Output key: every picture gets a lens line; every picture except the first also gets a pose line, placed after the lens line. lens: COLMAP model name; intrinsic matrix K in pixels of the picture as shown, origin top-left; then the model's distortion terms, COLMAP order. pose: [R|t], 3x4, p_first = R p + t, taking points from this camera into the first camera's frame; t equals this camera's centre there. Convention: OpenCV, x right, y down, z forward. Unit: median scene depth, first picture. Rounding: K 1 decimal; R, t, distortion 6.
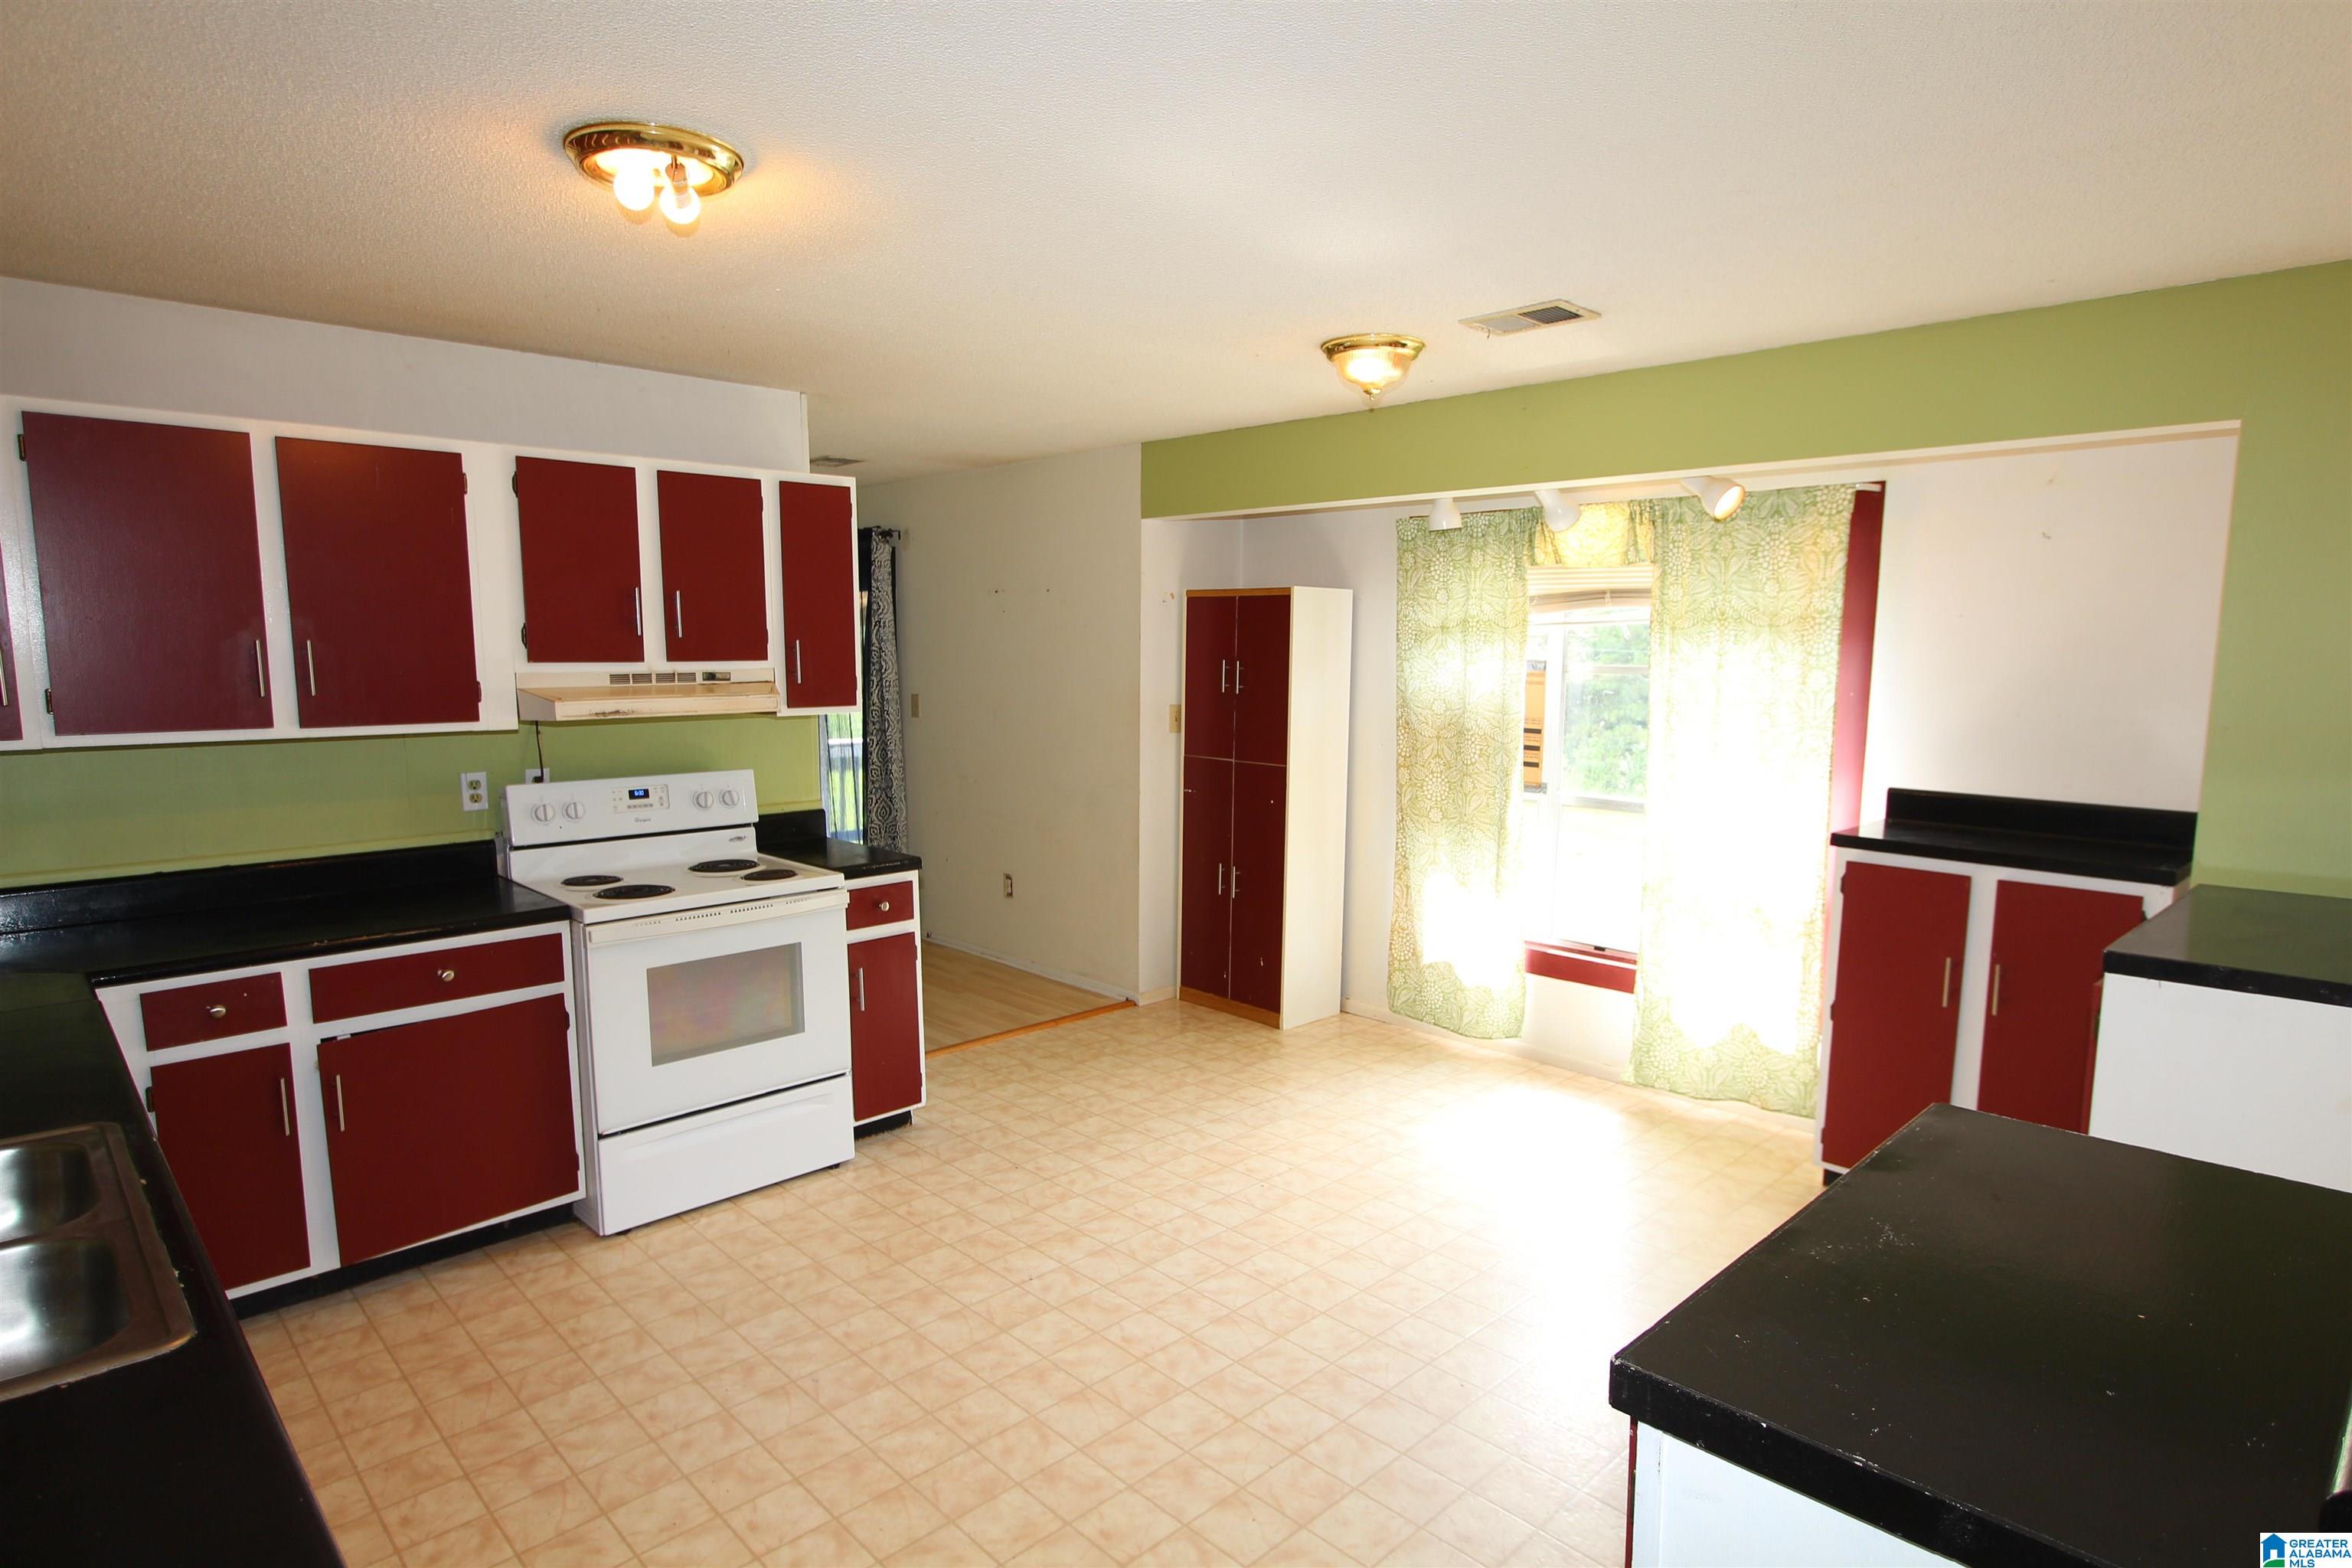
lens RADIAL K [[1259.2, 0, 1176.0], [0, 1259.2, 784.0], [0, 0, 1]] dist [-0.003581, -0.000285]
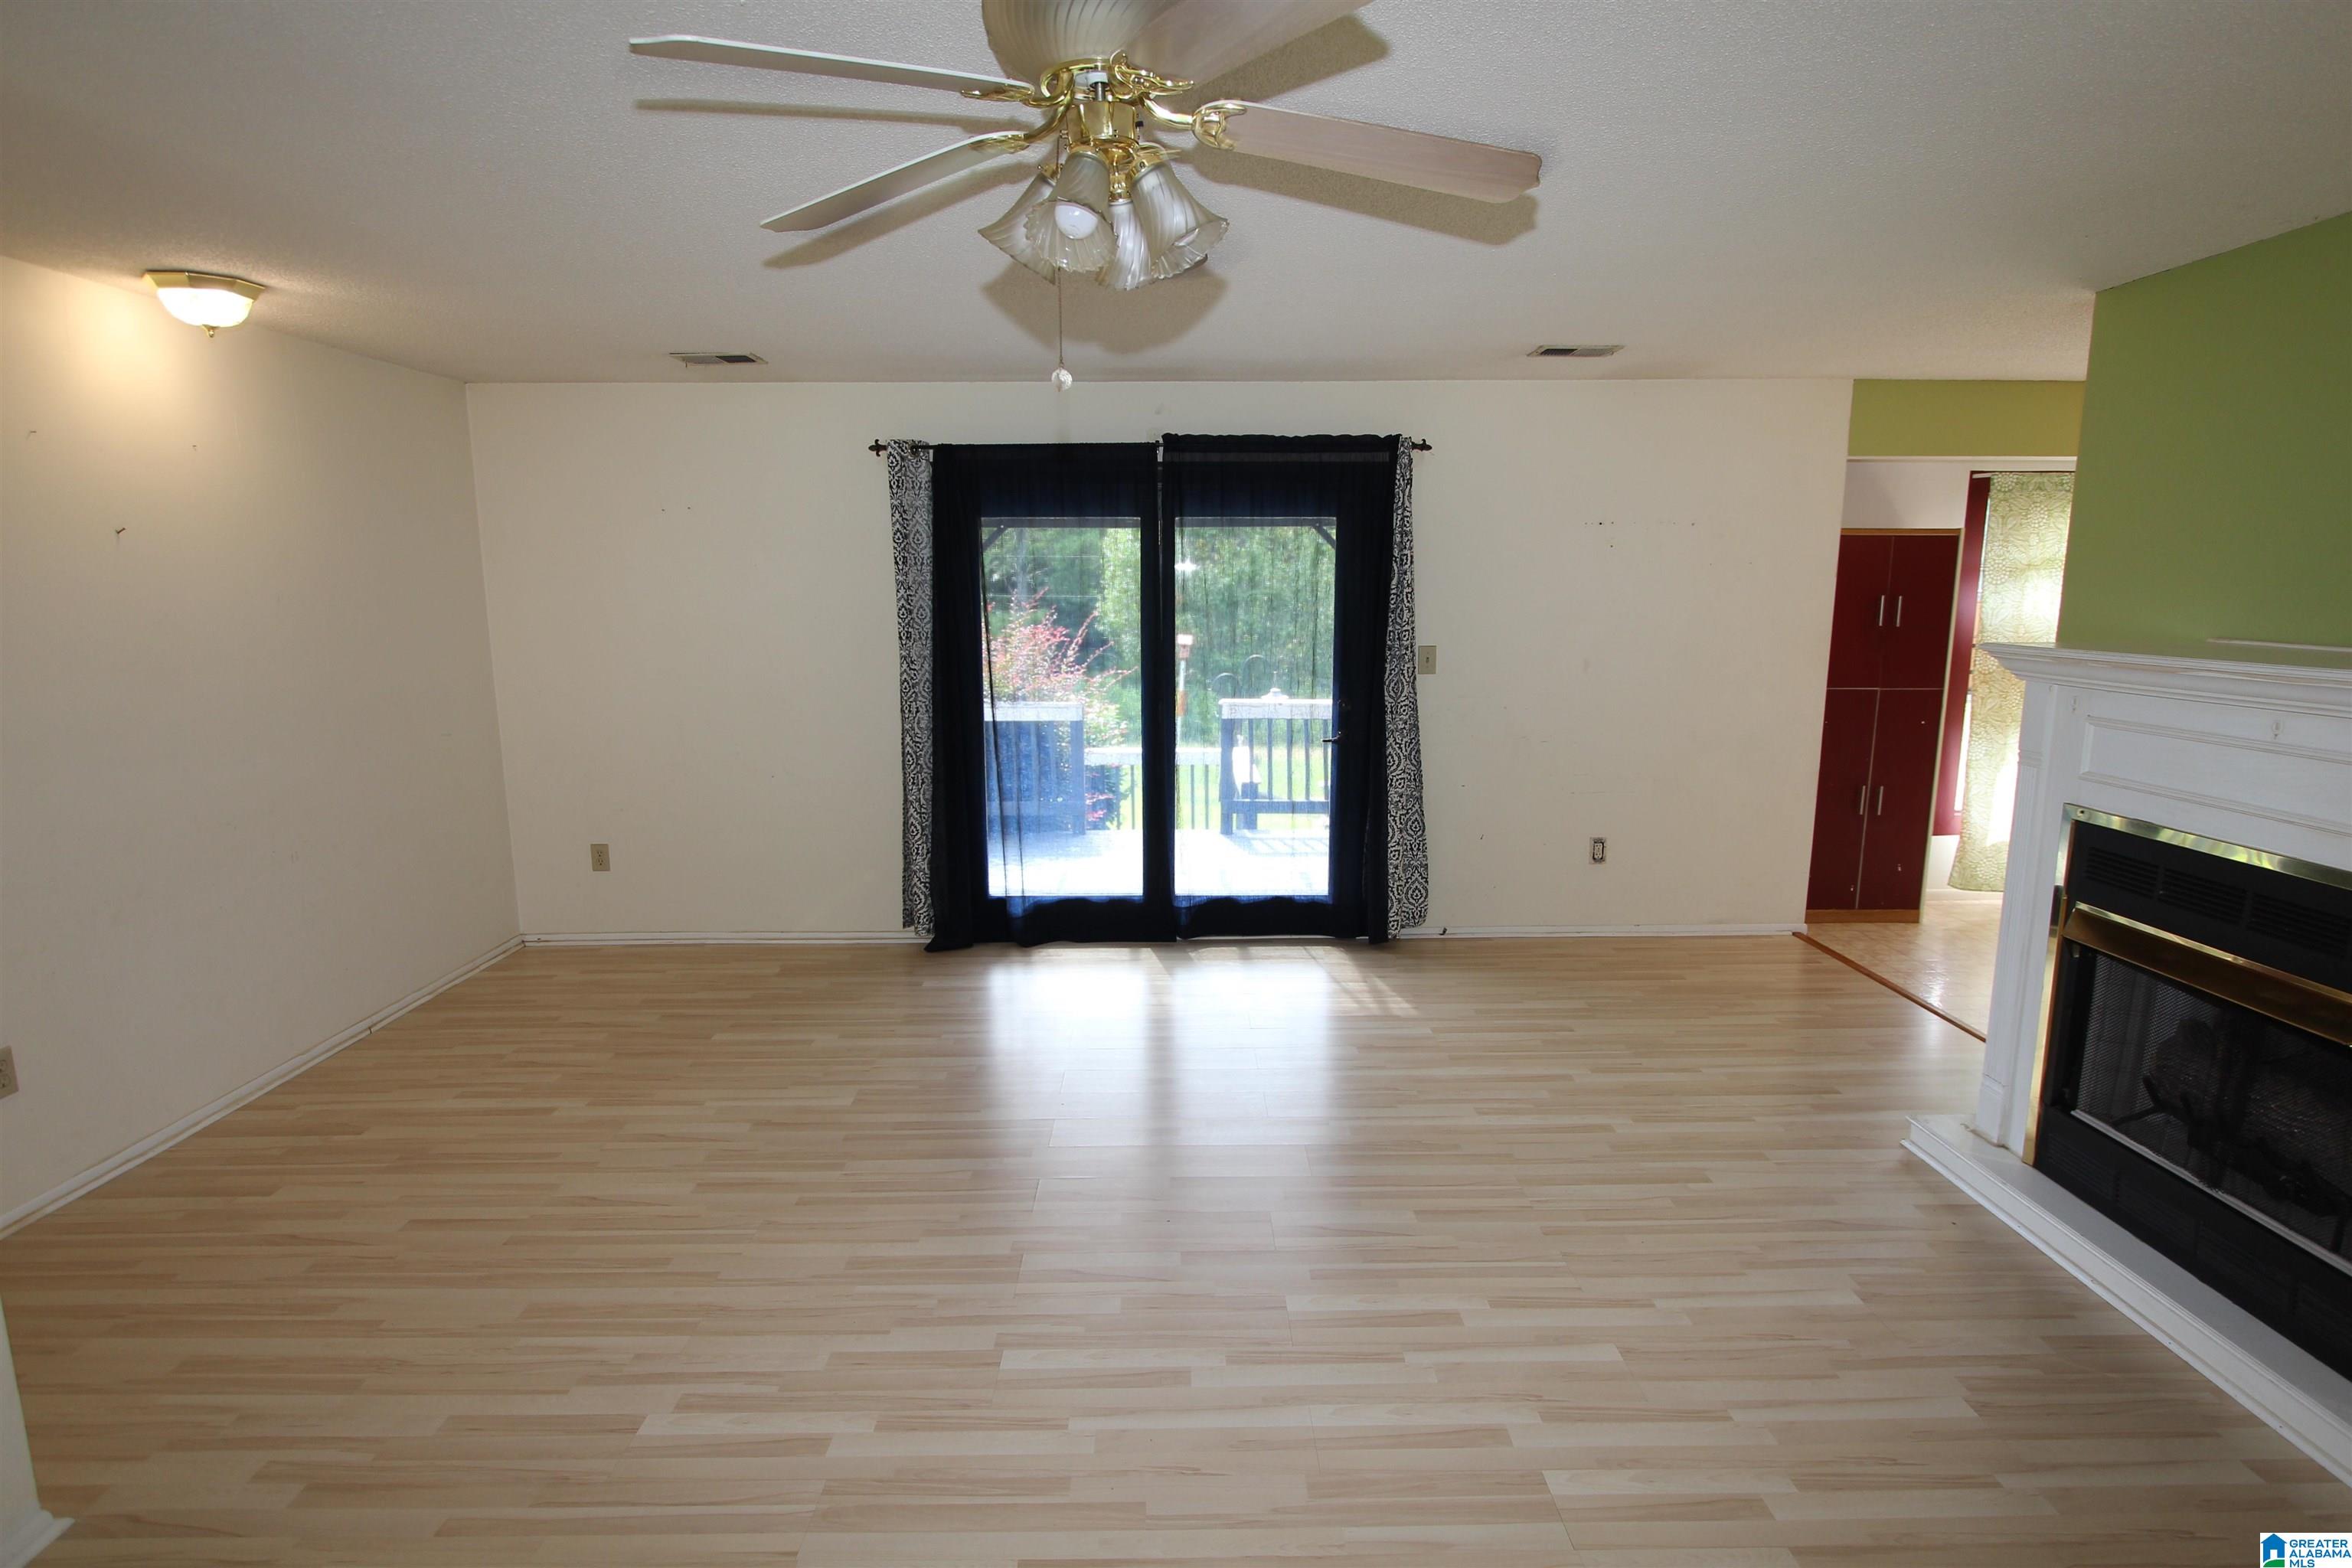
lens RADIAL K [[1259.2, 0, 1176.0], [0, 1259.2, 784.0], [0, 0, 1]] dist [-0.003581, -0.000285]
pose [[0.674803, -0.118457, 0.728429, -1.106718], [0.080808, 0.992959, 0.086615, -0.076236], [-0.733561, 0.000415, 0.679624, 0.680768]]
